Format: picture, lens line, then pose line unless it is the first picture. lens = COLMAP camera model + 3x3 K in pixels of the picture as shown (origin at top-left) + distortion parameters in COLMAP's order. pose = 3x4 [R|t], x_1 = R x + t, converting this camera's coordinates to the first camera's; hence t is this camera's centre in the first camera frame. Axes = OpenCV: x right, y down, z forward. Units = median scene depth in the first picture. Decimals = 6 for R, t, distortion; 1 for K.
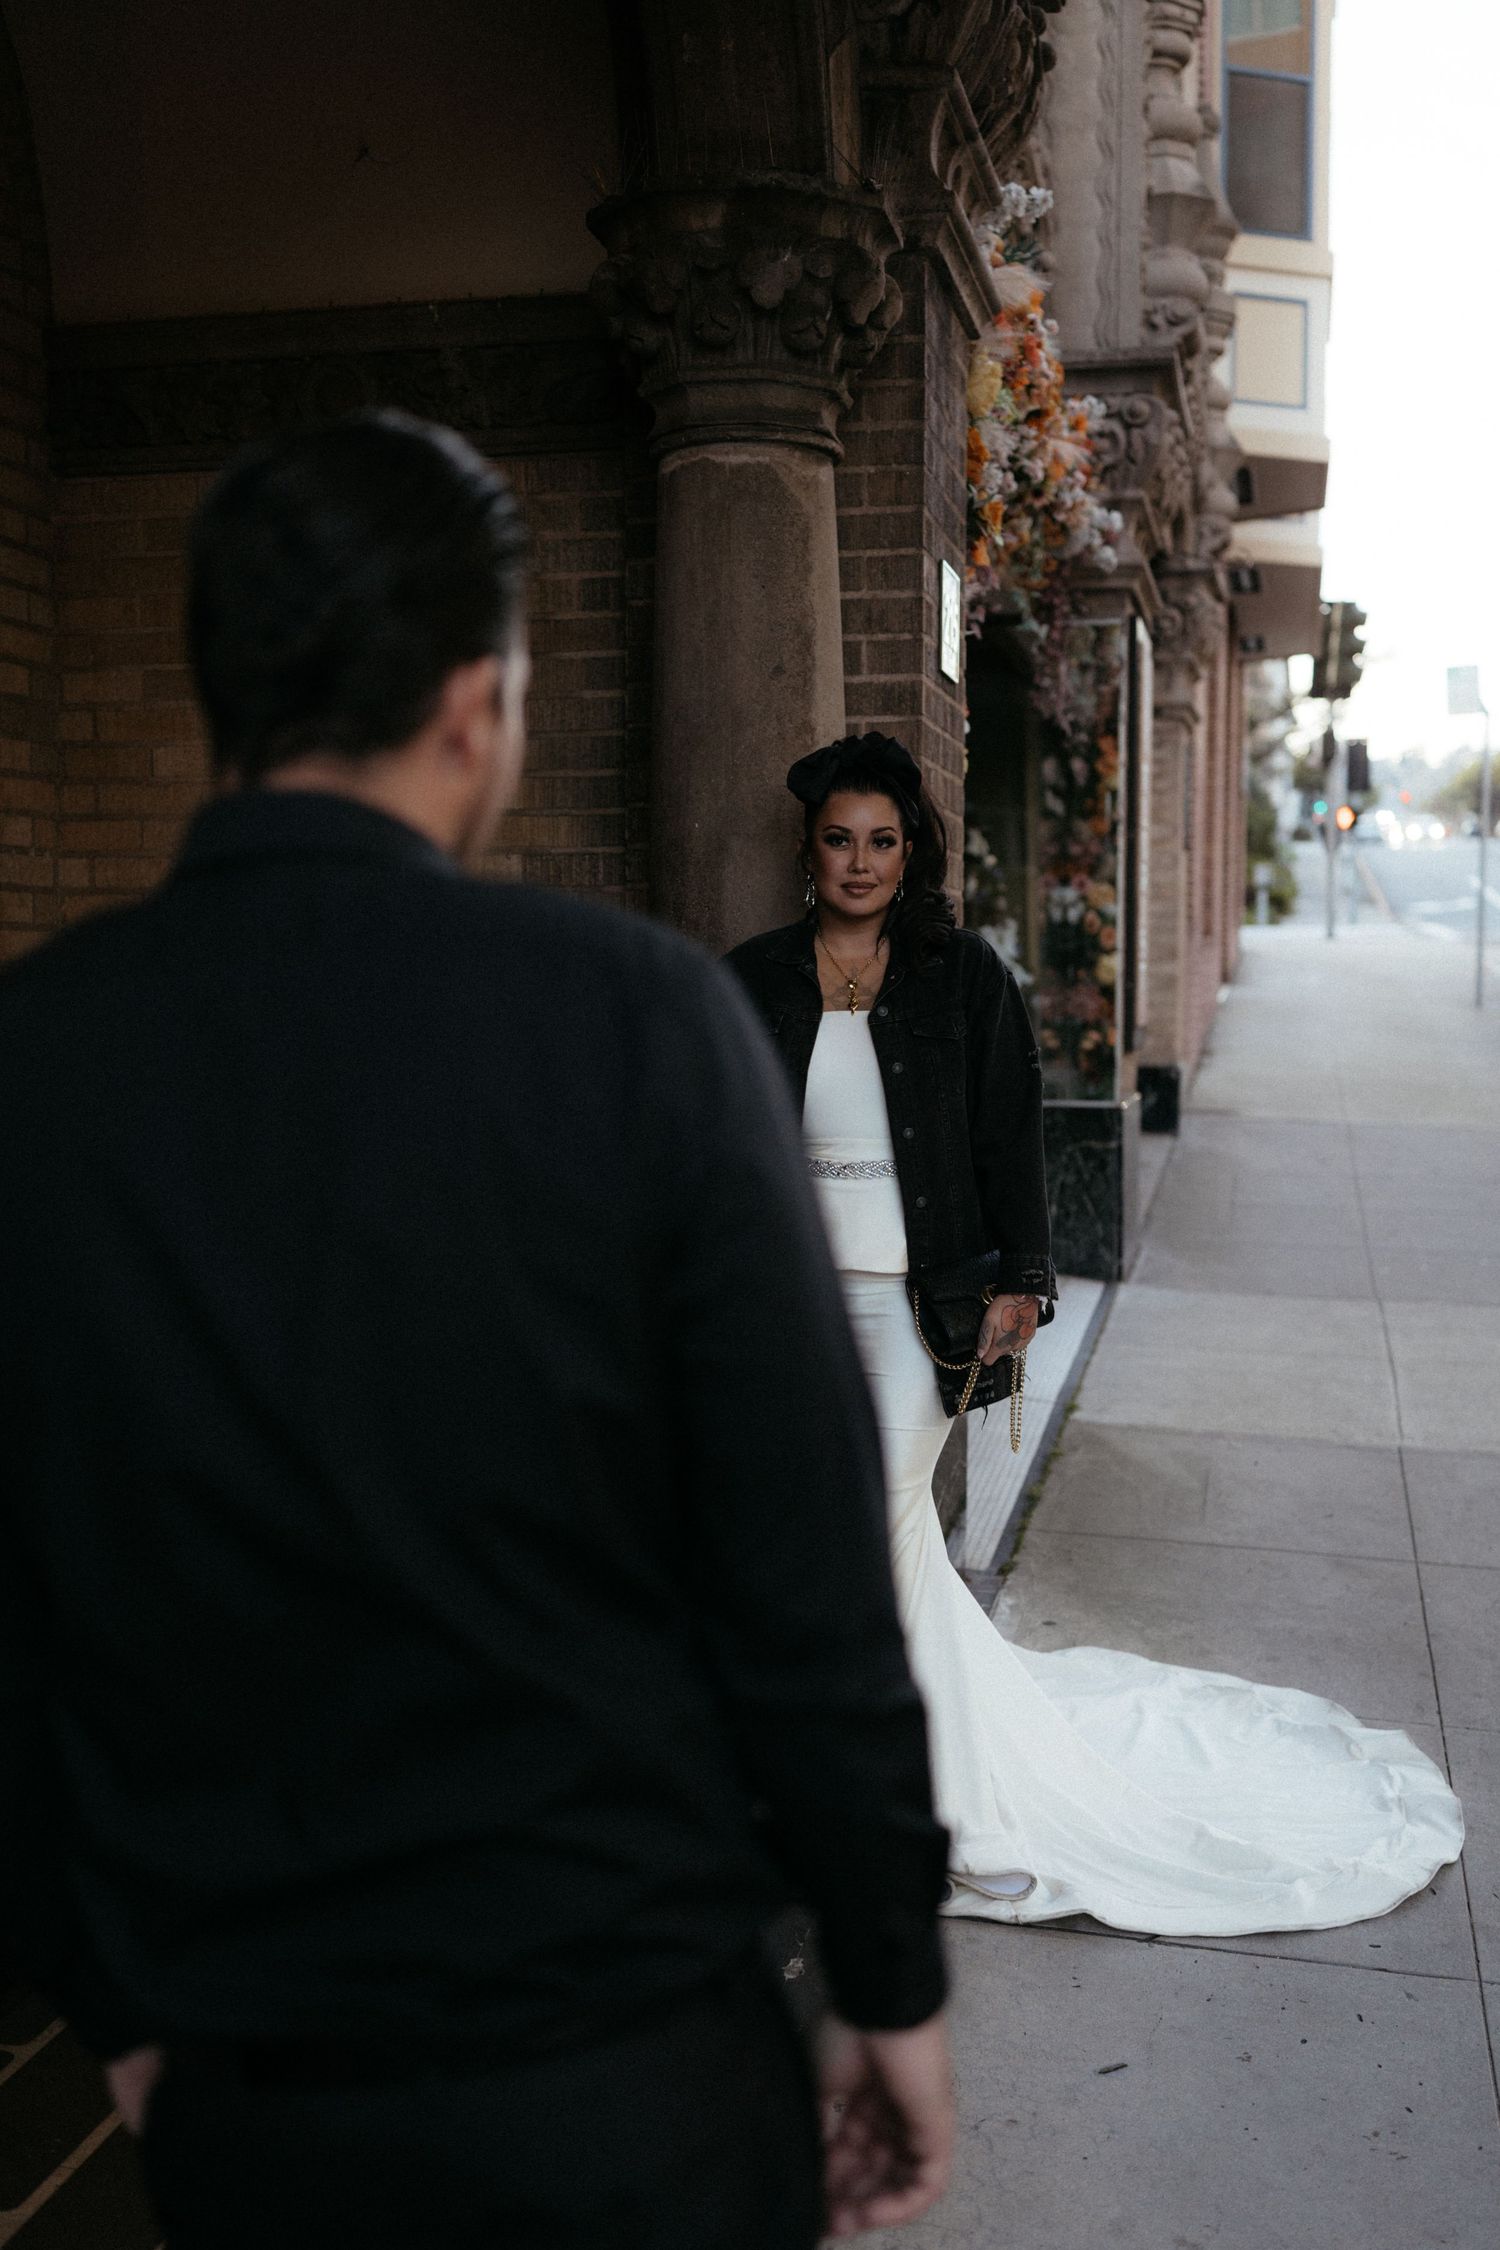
lens RADIAL K [[2280.7, 0, 750.0], [0, 2280.7, 1125.0], [0, 0, 1]] dist [0.011002, -0.010244]
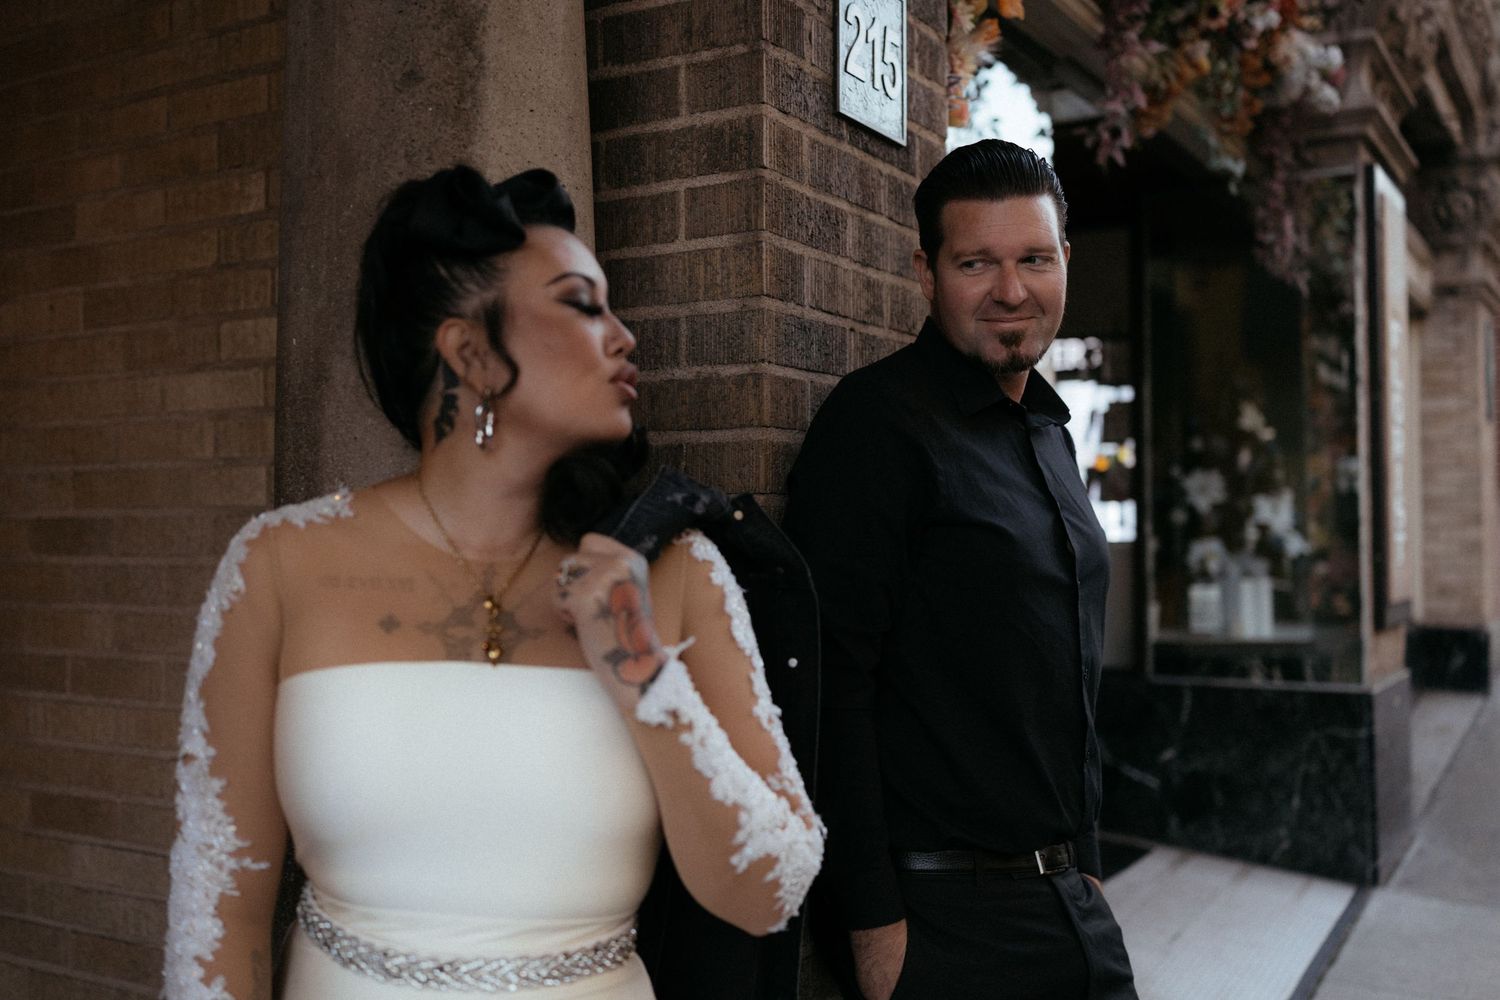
lens RADIAL K [[1550.0, 0, 688.0], [0, 1550.0, 483.4], [0, 0, 1]] dist [0.004610, -0.026070]
pose [[0.947666, -0.015928, -0.318867, 0.173630], [-0.015189, 0.995374, -0.094863, -0.047149], [0.318903, 0.094742, 0.943040, 0.542973]]
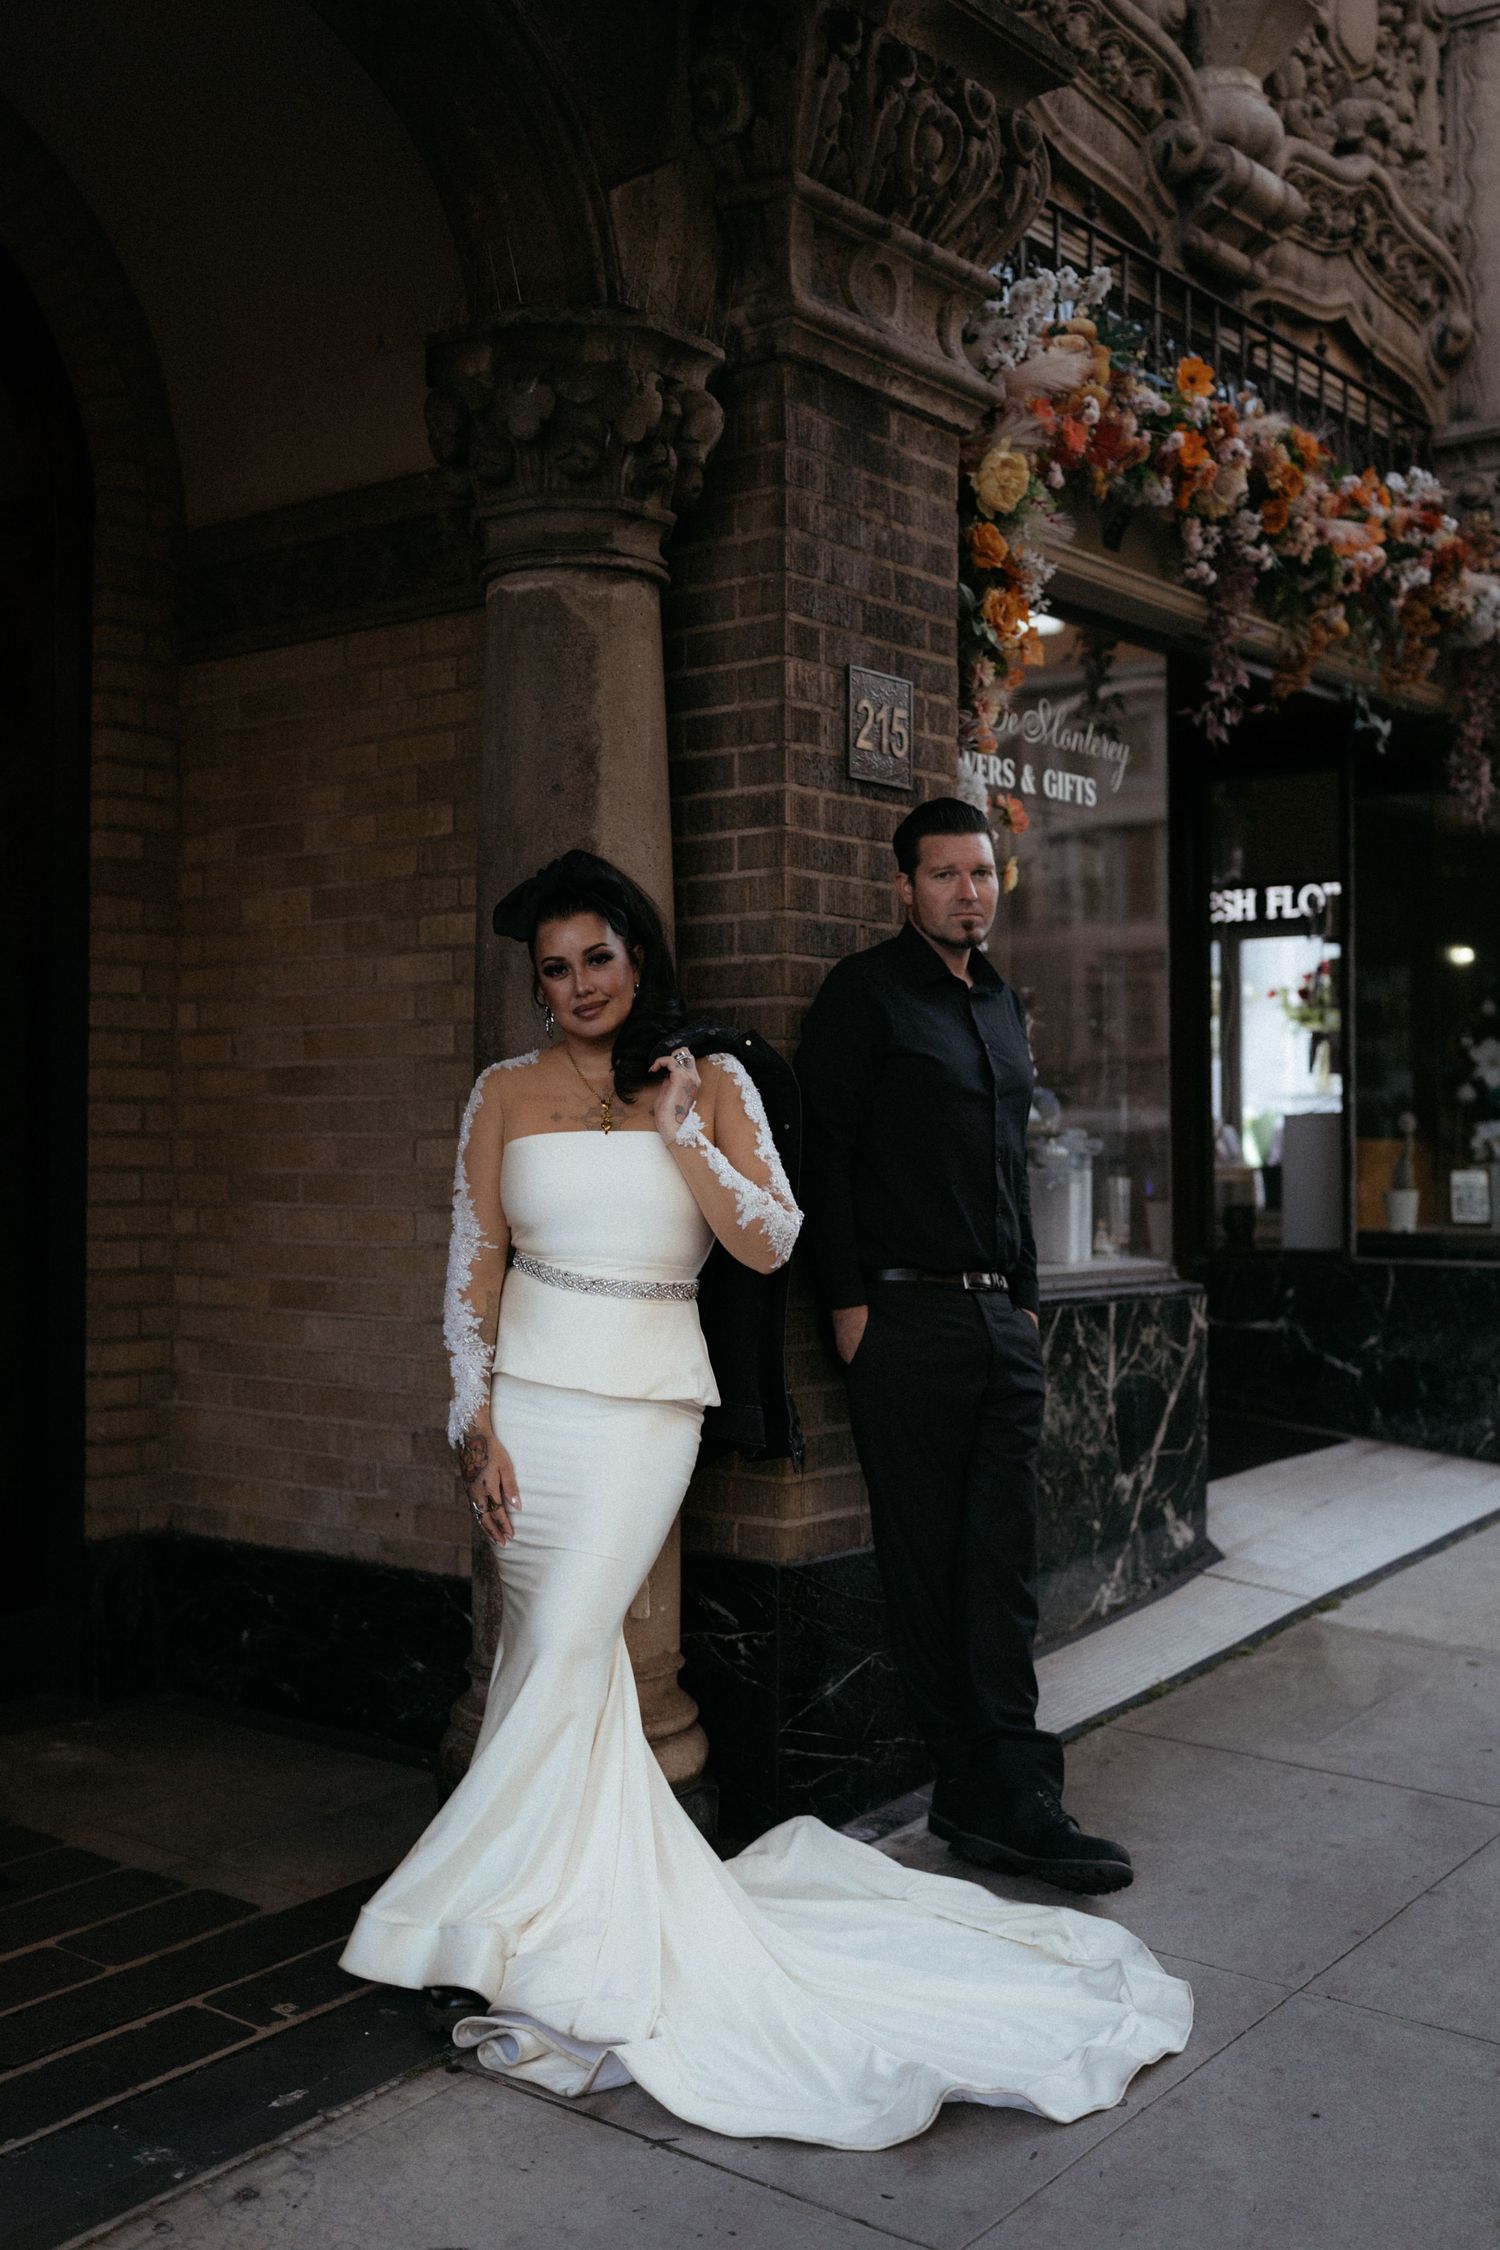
lens RADIAL K [[2367.2, 0, 668.3], [0, 2367.2, 1083.4], [0, 0, 1]] dist [0.013046, -0.002792]
pose [[0.894348, -0.014500, -0.447137, 0.432048], [-0.027494, 0.995804, -0.087285, 0.015531], [0.446527, 0.090357, 0.890196, 0.091421]]
